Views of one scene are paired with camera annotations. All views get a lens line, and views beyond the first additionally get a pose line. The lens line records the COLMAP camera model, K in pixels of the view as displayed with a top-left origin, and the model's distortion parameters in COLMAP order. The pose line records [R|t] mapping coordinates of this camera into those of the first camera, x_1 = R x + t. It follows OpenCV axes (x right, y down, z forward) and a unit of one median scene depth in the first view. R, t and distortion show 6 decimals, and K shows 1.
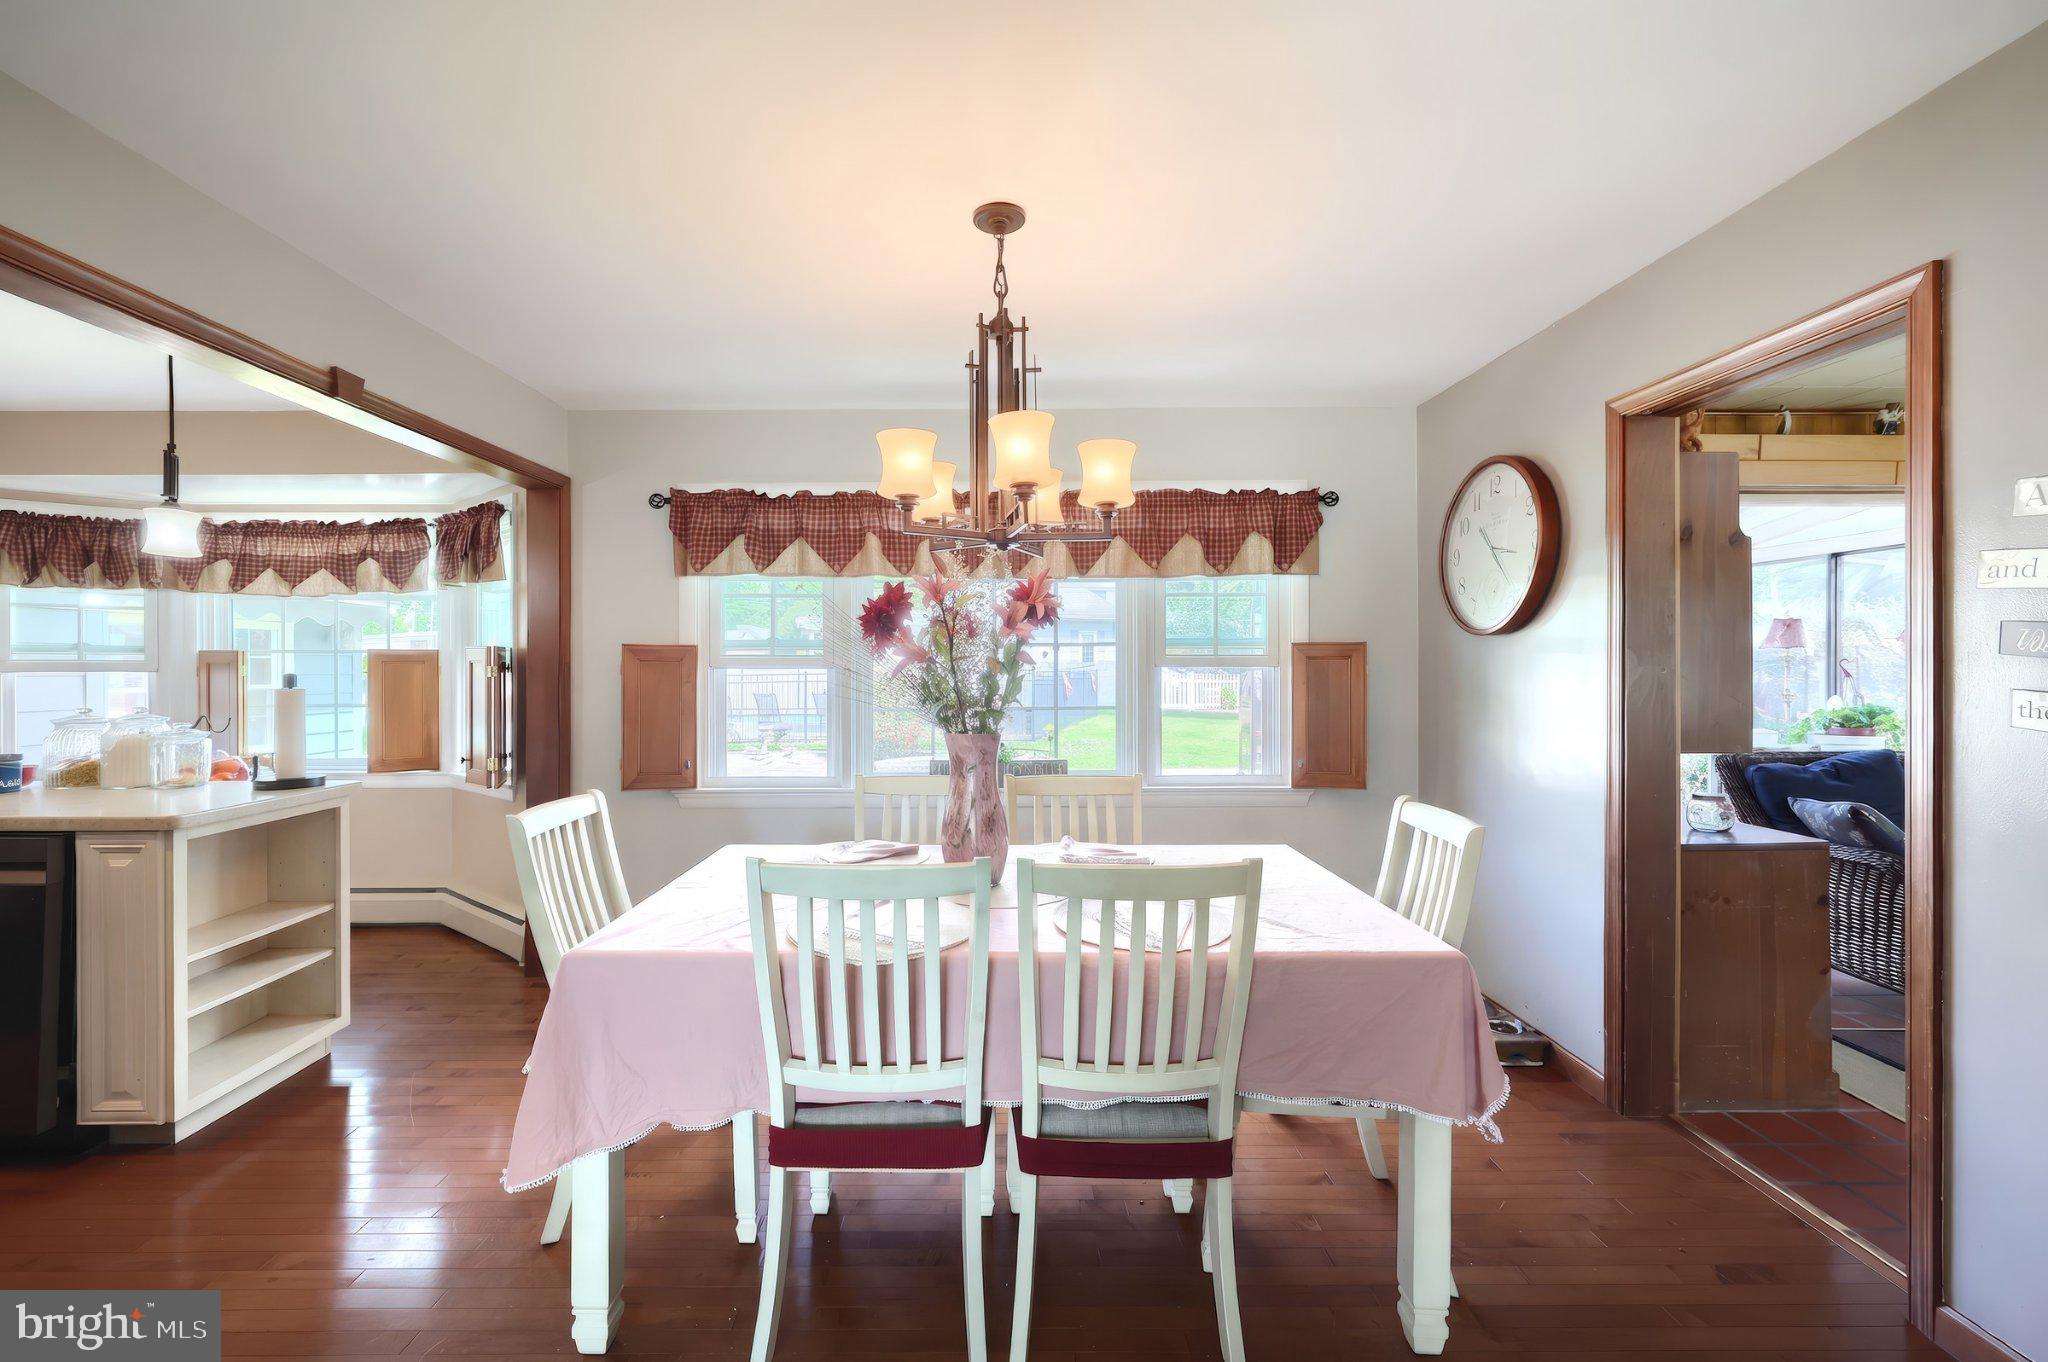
lens RADIAL K [[836.2, 0, 1024.4], [0, 836.2, 680.7], [0, 0, 1]] dist [-0.014162, -0.000792]
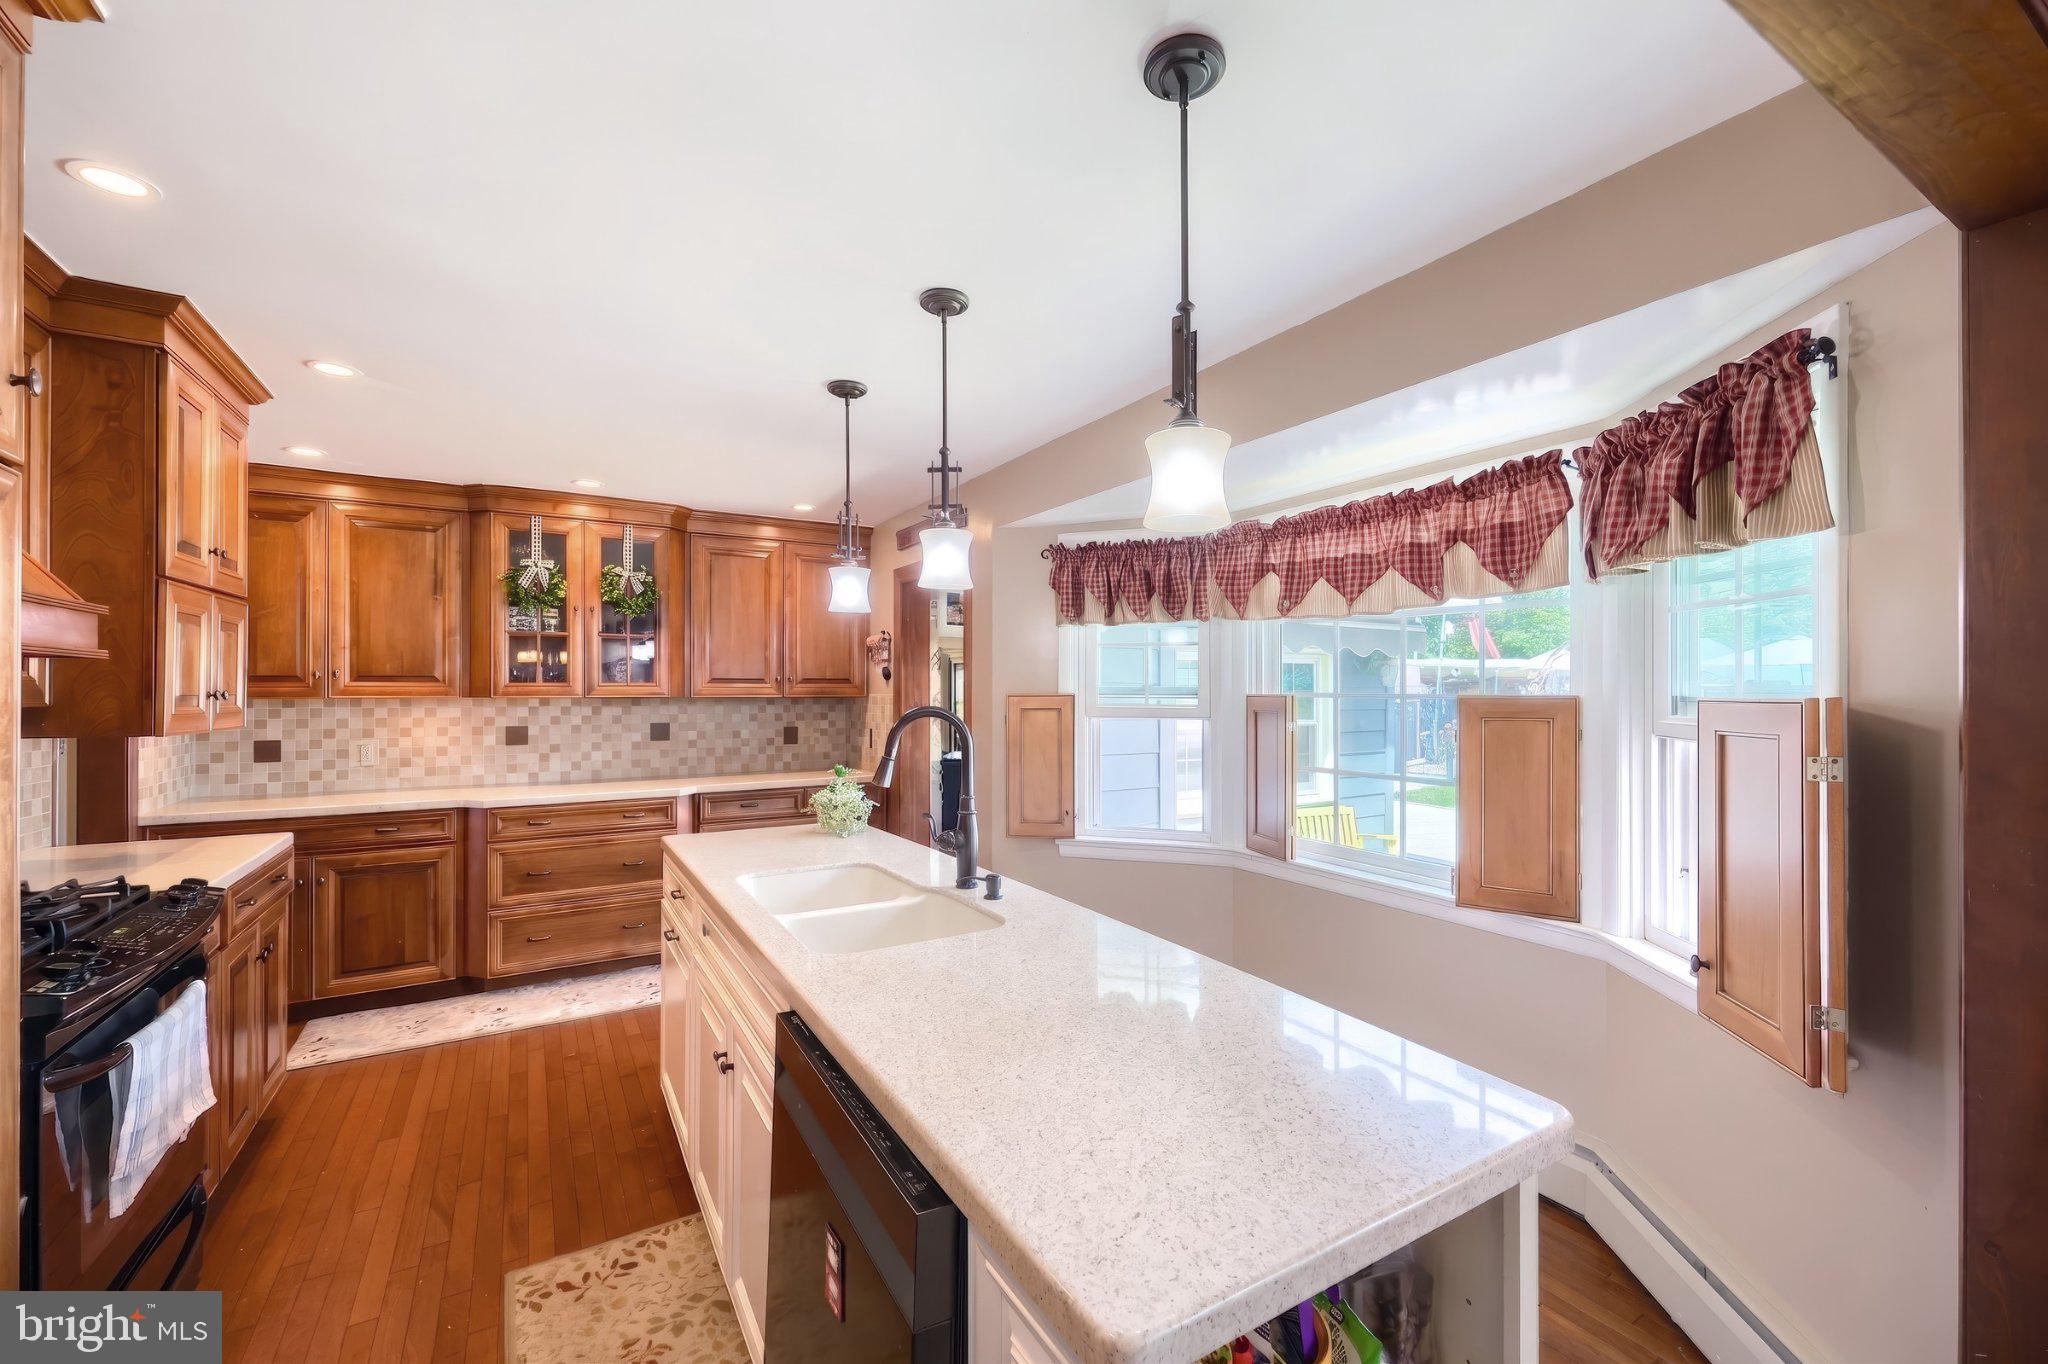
lens RADIAL K [[836.2, 0, 1024.1], [0, 836.2, 691.1], [0, 0, 1]] dist [-0.014162, -0.000792]
pose [[0.488217, 0.006147, -0.872701, -0.426412], [-0.010146, 0.999948, 0.001367, -0.039283], [0.872663, 0.008186, 0.488253, 0.442099]]
